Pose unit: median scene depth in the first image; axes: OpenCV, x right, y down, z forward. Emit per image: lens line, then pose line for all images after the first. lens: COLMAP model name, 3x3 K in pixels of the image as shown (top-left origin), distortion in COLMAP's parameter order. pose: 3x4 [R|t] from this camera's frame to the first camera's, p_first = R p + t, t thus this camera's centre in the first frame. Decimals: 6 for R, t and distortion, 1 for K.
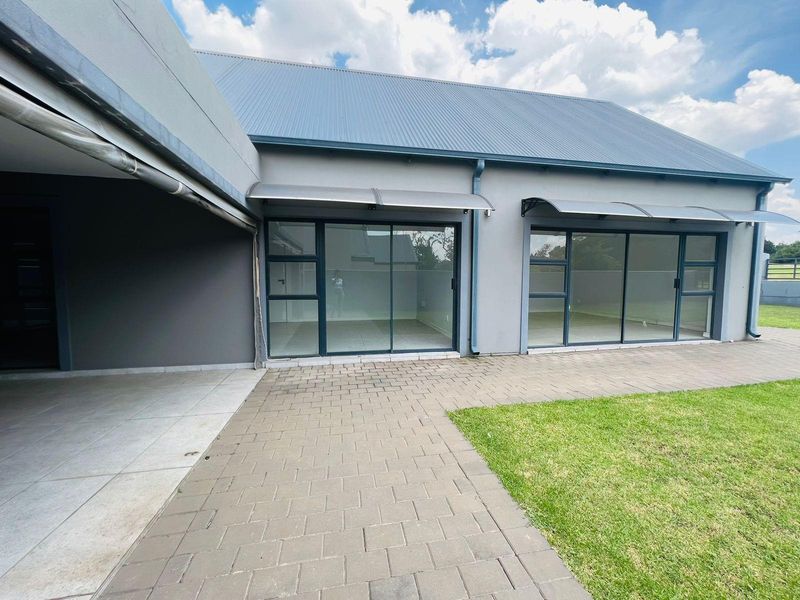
lens RADIAL K [[322.9, 0, 399.7], [0, 322.9, 300.4], [0, 0, 1]] dist [-0.002101, 0.000914]
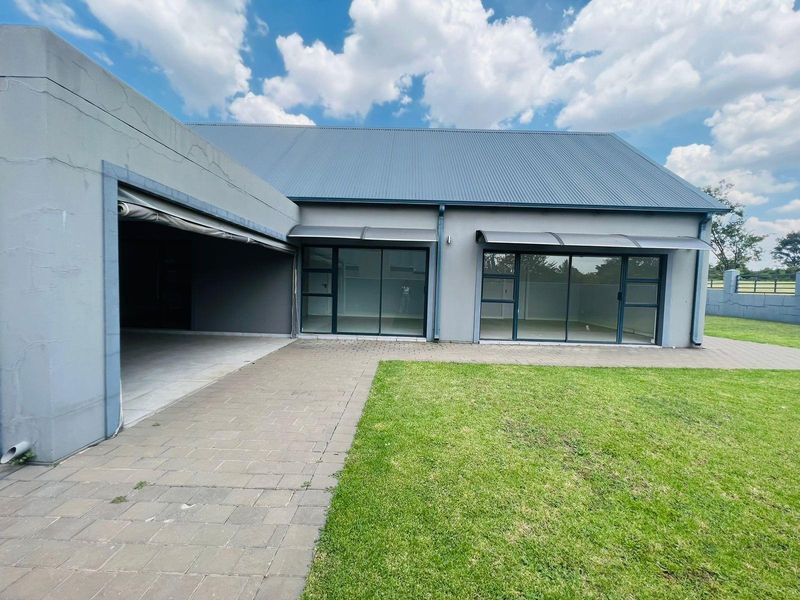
lens RADIAL K [[322.9, 0, 399.8], [0, 322.9, 299.9], [0, 0, 1]] dist [-0.002101, 0.000914]
pose [[0.977809, 0.037399, -0.206131, 0.362985], [-0.043629, 0.998716, -0.025758, 0.034335], [0.204903, 0.034180, 0.978185, -0.425181]]
